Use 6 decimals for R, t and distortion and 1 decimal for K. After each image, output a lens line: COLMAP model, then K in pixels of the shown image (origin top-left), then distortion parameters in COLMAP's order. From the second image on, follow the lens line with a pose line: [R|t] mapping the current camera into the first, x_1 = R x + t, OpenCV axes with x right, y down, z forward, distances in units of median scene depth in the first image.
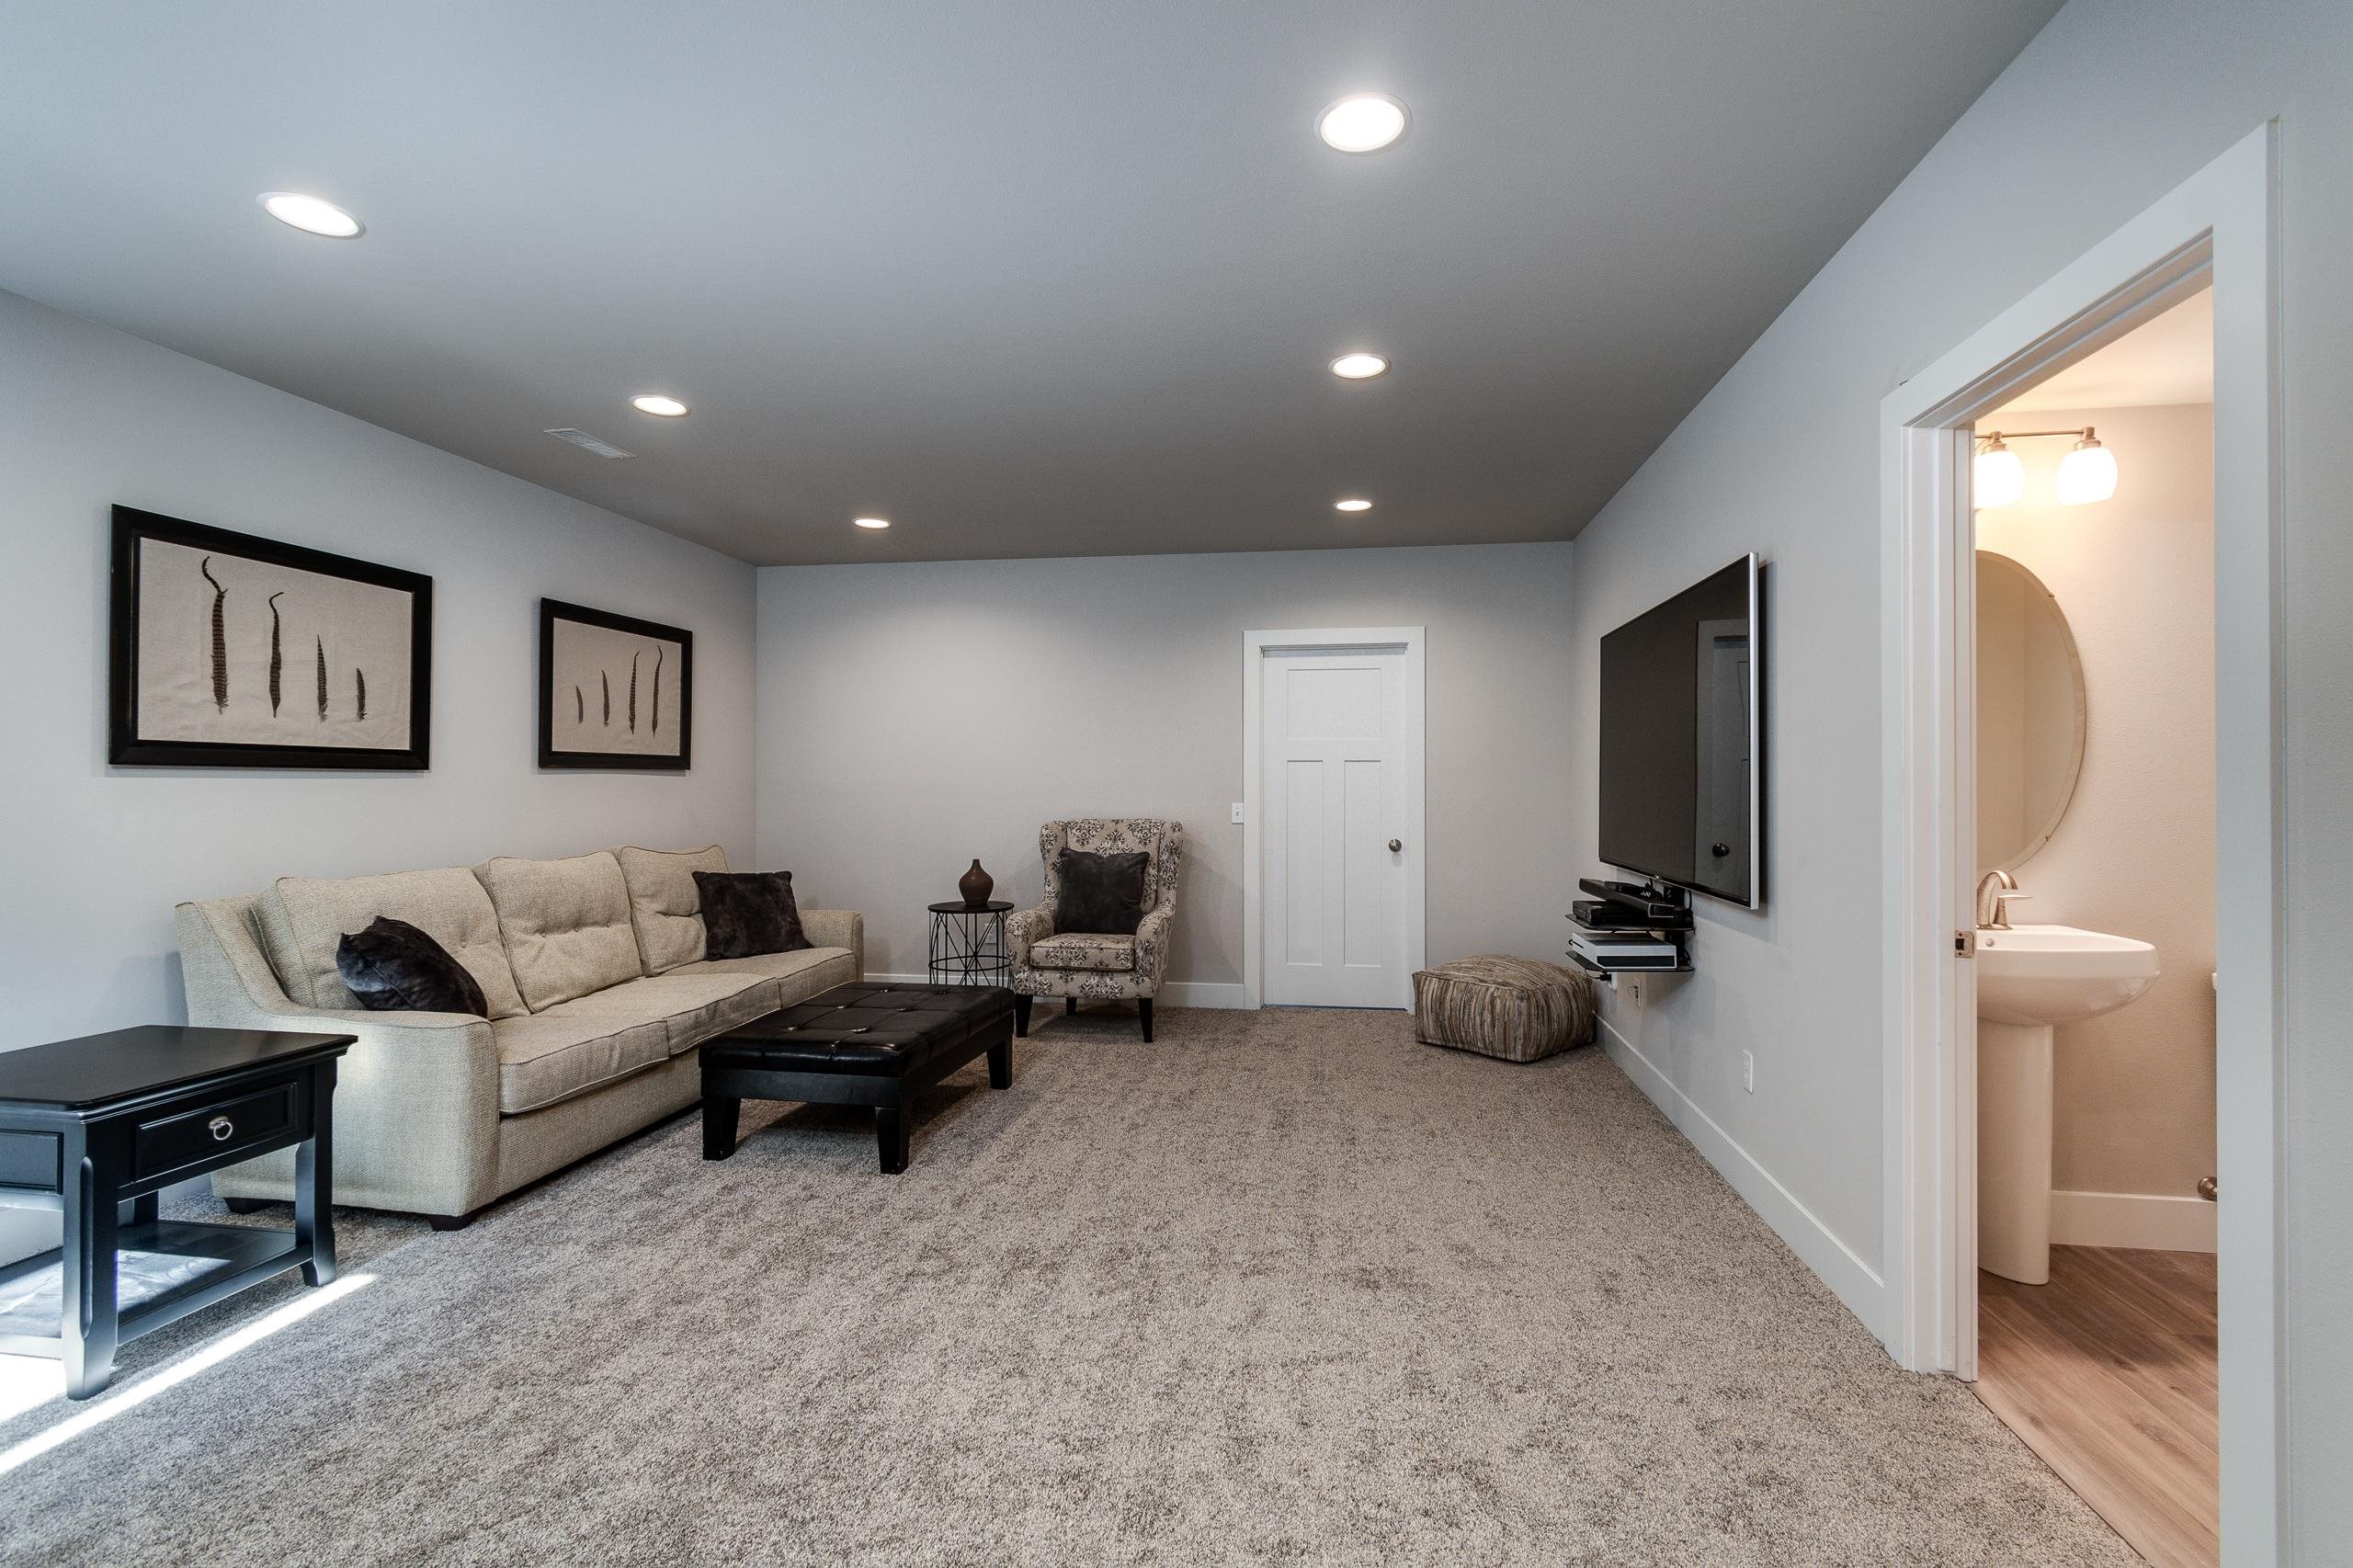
lens RADIAL K [[1088.3, 0, 1176.5], [0, 1088.3, 784.0], [0, 0, 1]] dist [0.000565, 0.000070]
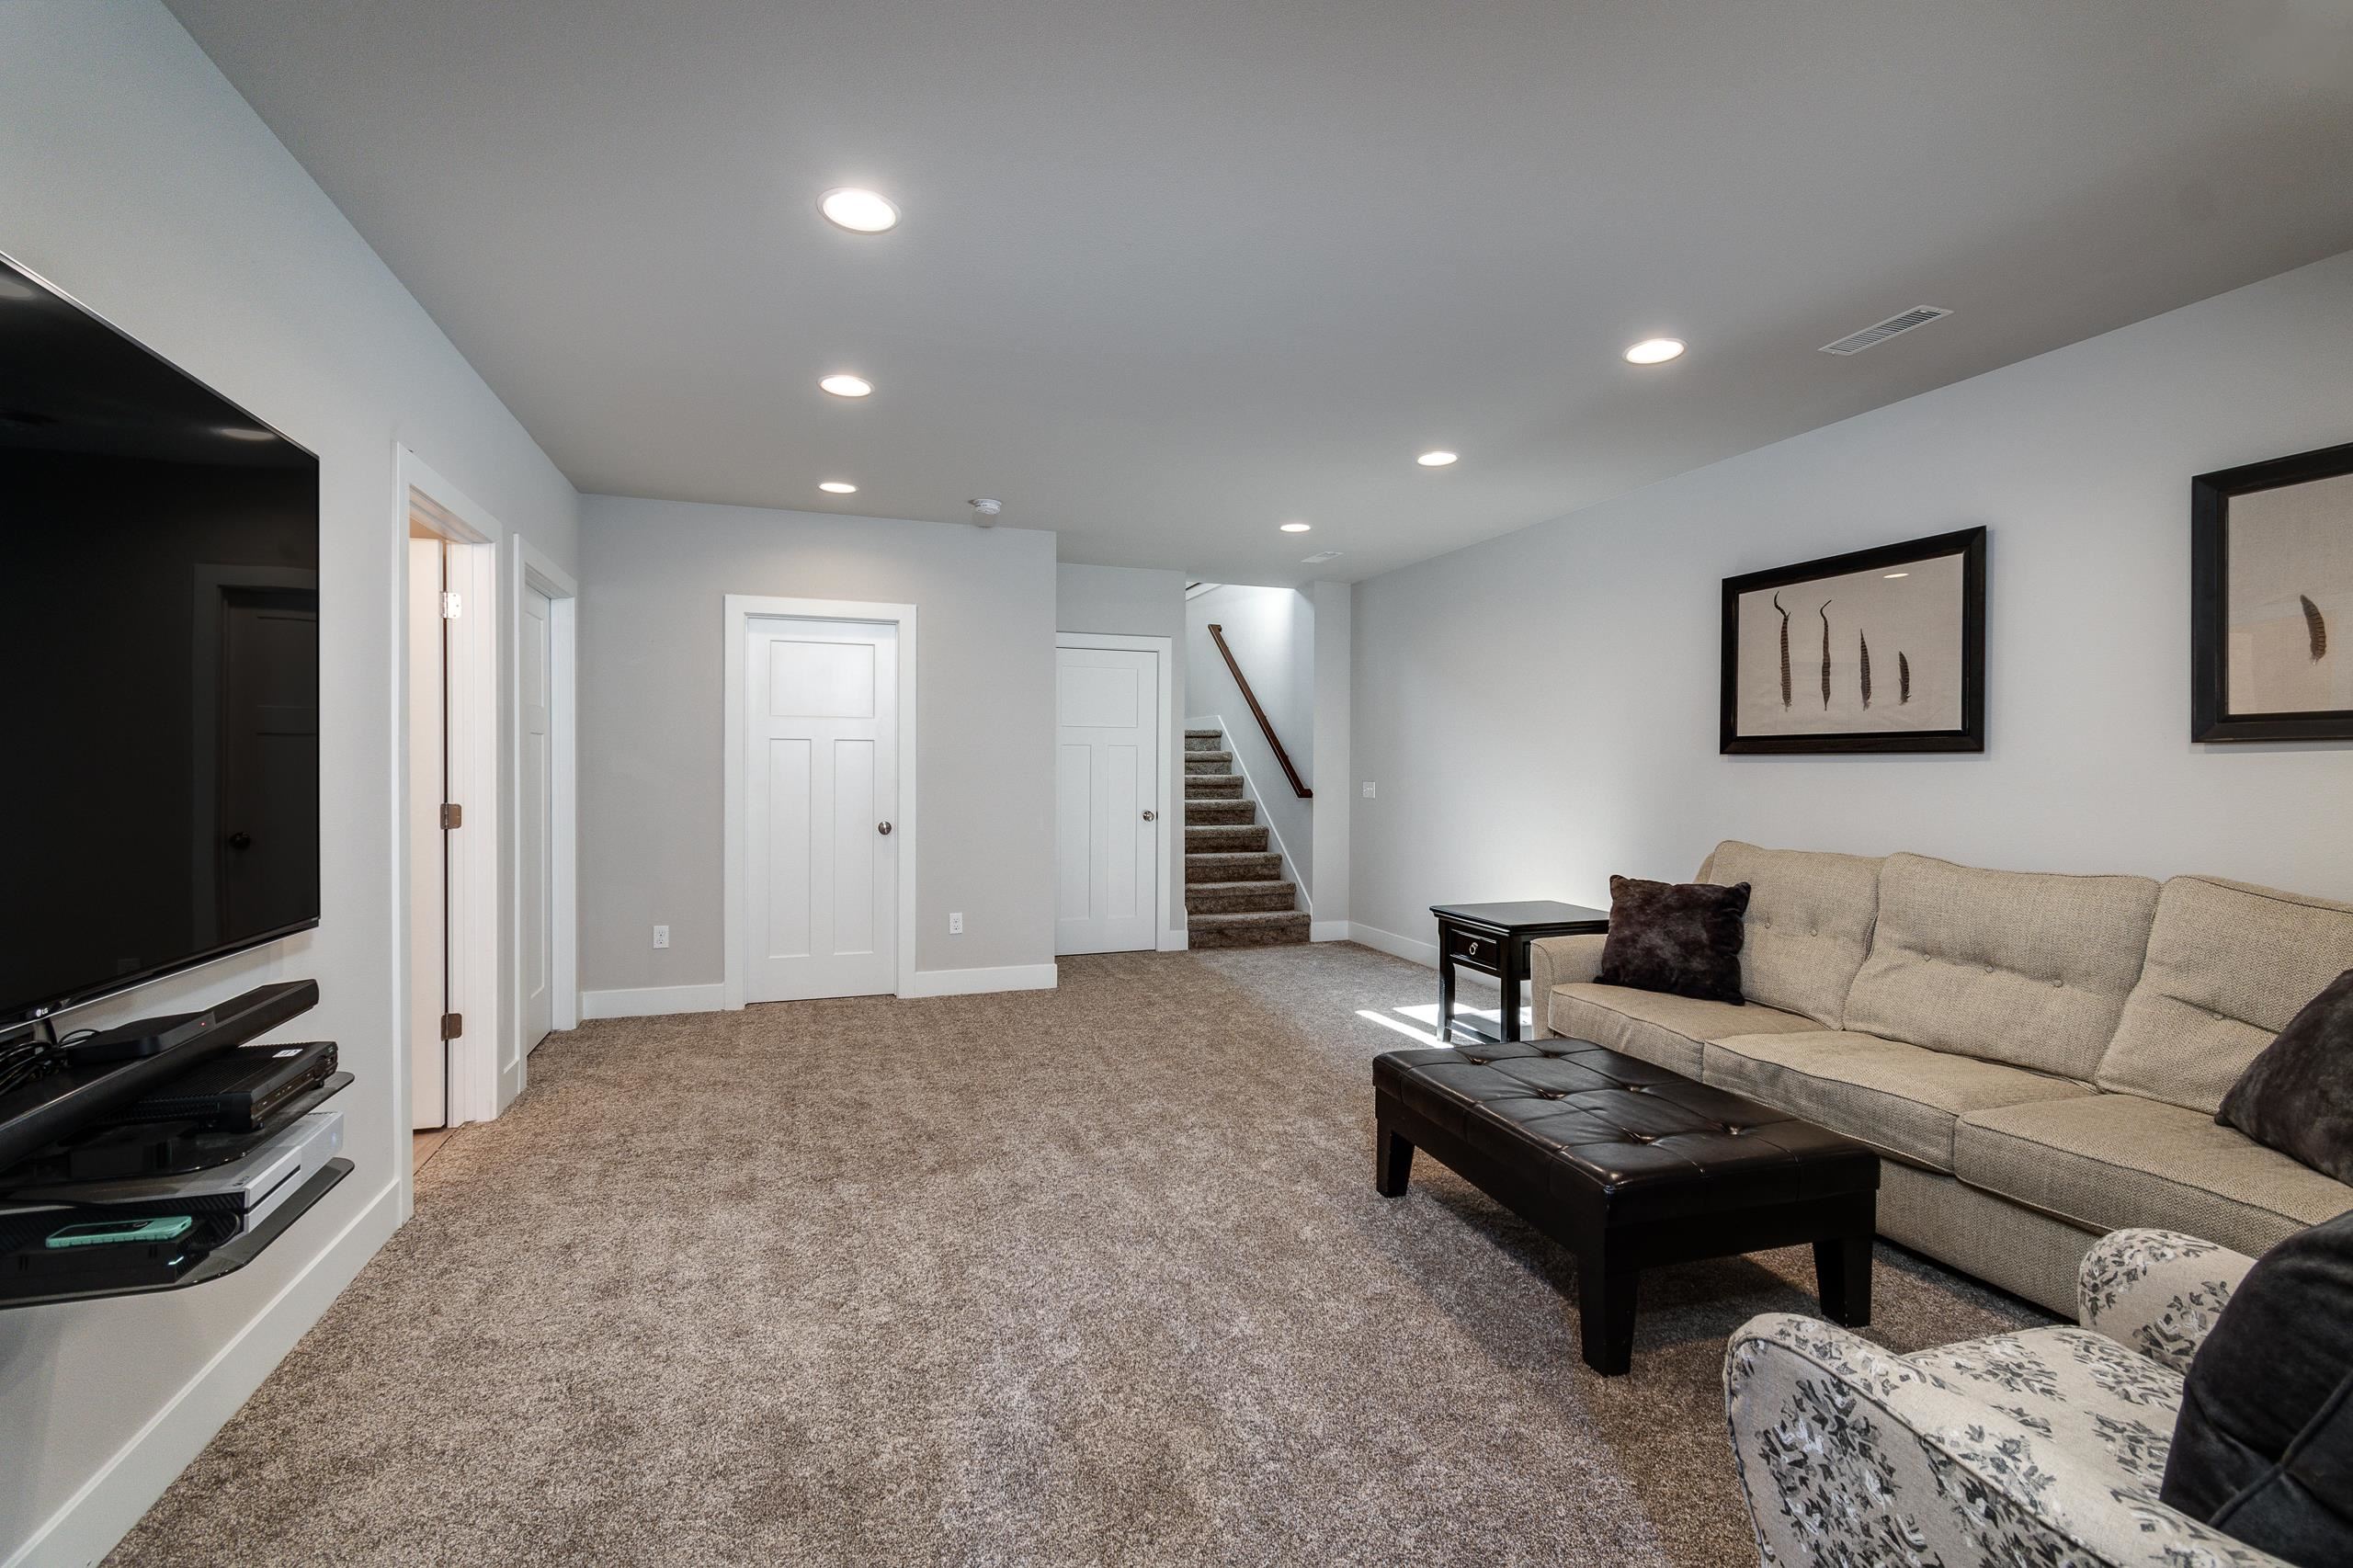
lens RADIAL K [[1088.3, 0, 1176.5], [0, 1088.3, 784.0], [0, 0, 1]] dist [0.000565, 0.000070]
pose [[-0.883063, 0.018116, -0.468904, 0.308864], [0.011117, 0.999782, 0.017691, -0.010052], [0.469122, 0.010410, -0.883072, 1.596293]]
